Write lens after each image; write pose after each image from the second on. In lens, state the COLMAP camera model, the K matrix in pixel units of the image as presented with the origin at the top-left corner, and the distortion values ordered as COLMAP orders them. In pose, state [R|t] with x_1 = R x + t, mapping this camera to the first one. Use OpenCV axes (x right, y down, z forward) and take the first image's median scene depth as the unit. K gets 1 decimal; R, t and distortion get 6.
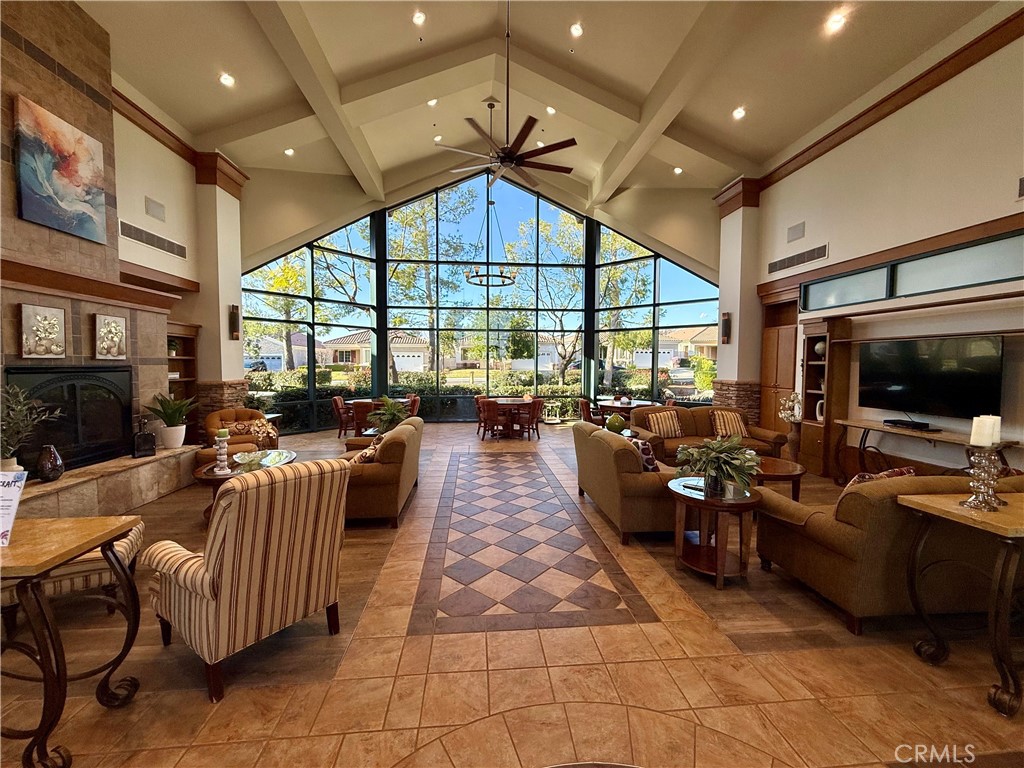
lens RADIAL K [[407.3, 0, 511.3], [0, 407.3, 381.0], [0, 0, 1]] dist [-0.001825, -0.000147]
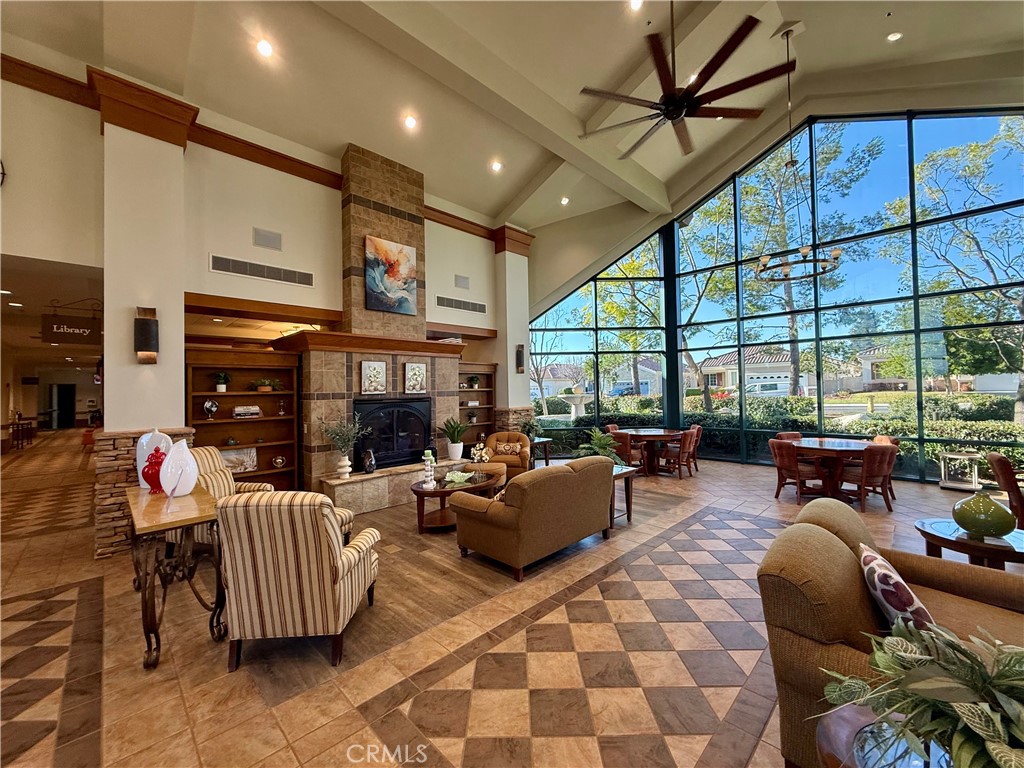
lens RADIAL K [[407.3, 0, 507.5], [0, 407.3, 381.6], [0, 0, 1]] dist [-0.001825, -0.000147]
pose [[0.631545, -0.034179, -0.774586, 0.294511], [-0.009568, 0.998608, -0.051866, -0.019801], [0.775280, 0.040167, 0.630339, 0.294791]]
